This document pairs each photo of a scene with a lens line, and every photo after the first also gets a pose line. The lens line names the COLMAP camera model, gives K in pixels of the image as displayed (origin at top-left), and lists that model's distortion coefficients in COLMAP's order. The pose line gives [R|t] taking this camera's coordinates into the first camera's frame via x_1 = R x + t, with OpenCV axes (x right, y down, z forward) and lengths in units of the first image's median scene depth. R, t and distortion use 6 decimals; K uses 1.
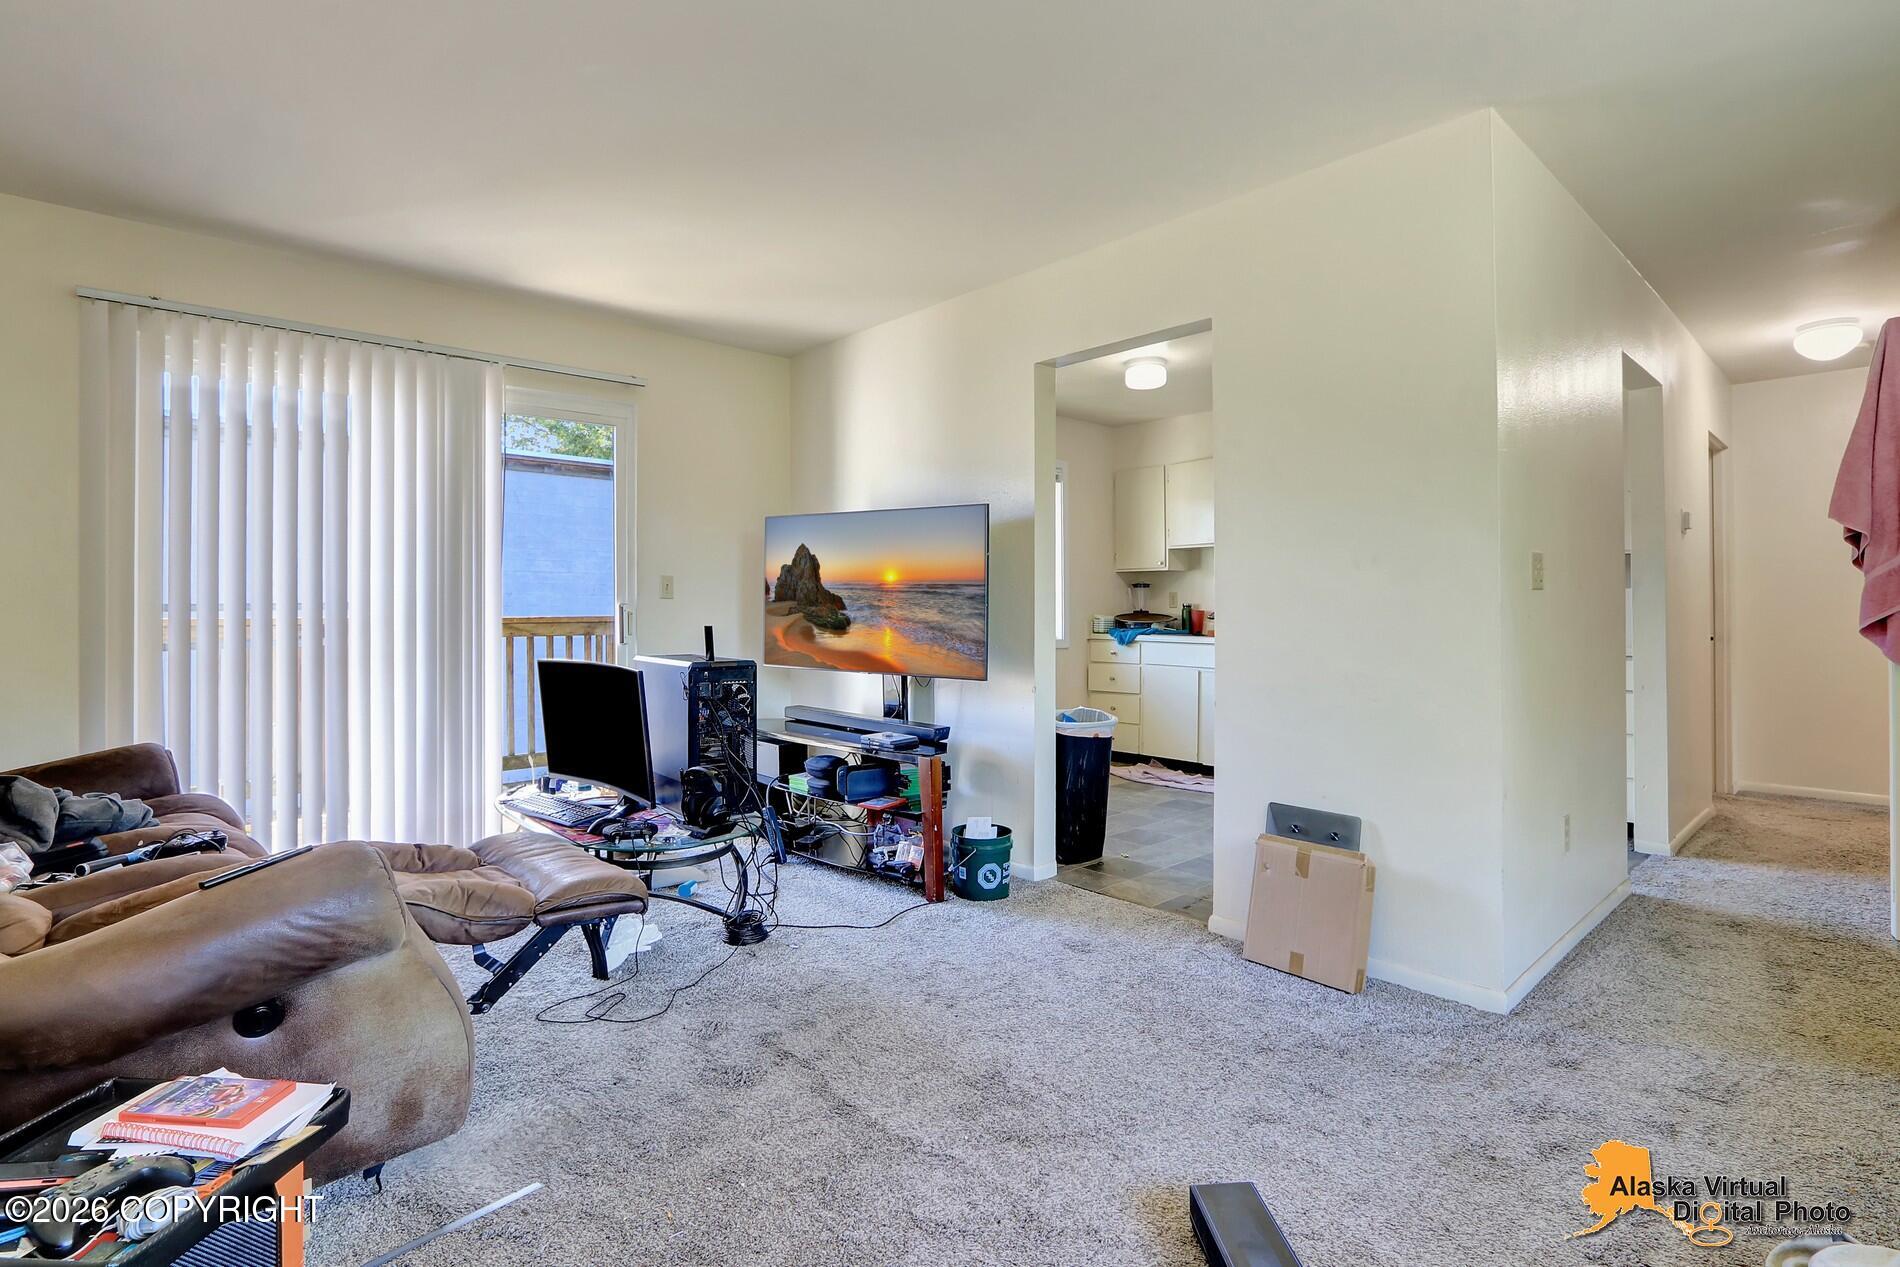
lens RADIAL K [[898.6, 0, 952.6], [0, 898.6, 609.0], [0, 0, 1]] dist [-0.000748, -0.000240]
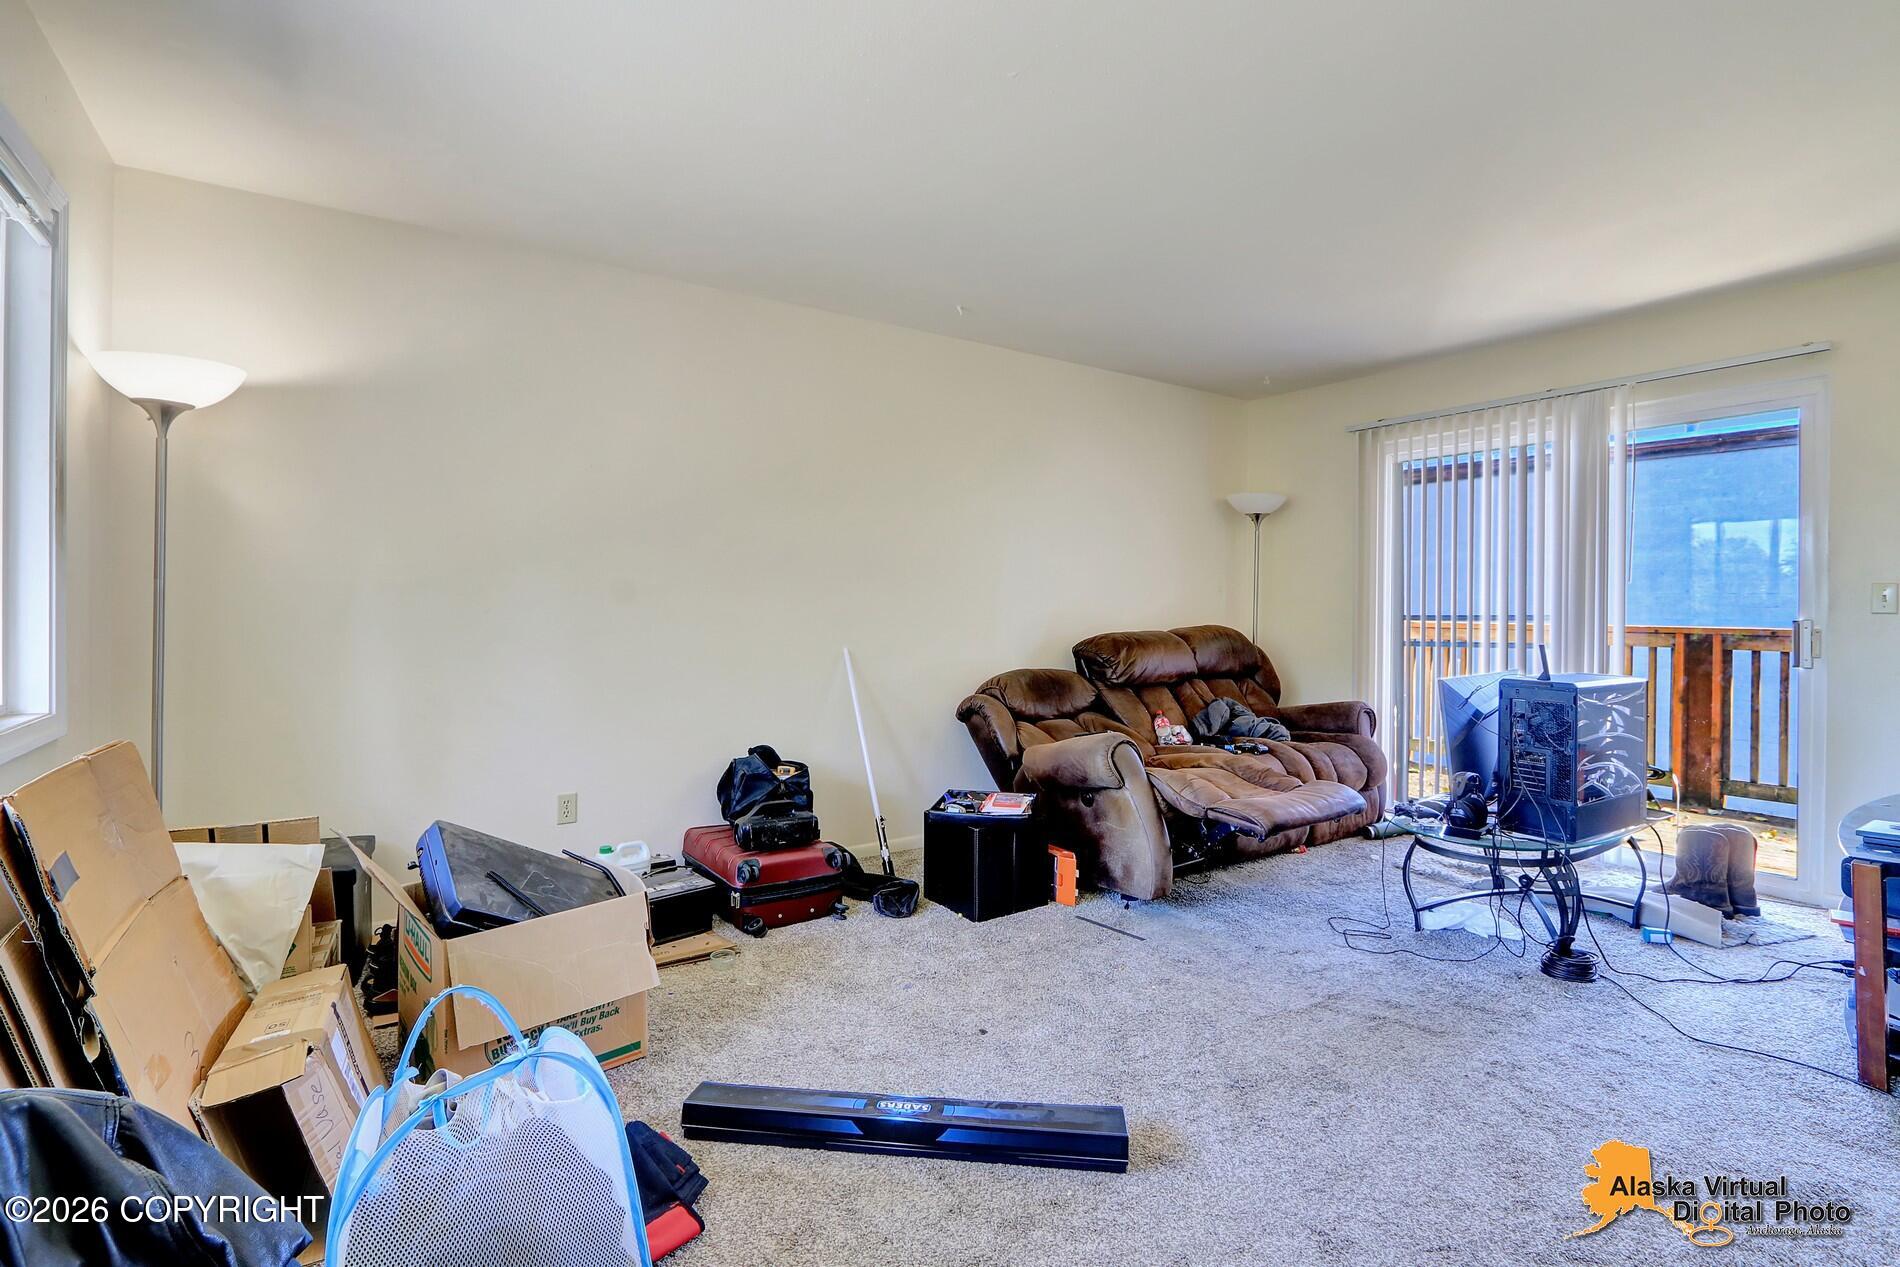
lens RADIAL K [[898.6, 0, 952.6], [0, 898.6, 609.0], [0, 0, 1]] dist [-0.000748, -0.000240]
pose [[-0.151457, -0.007212, -0.988437, 0.948993], [0.000255, 0.999973, -0.007336, -0.005975], [0.988464, -0.001363, -0.151452, 0.614481]]
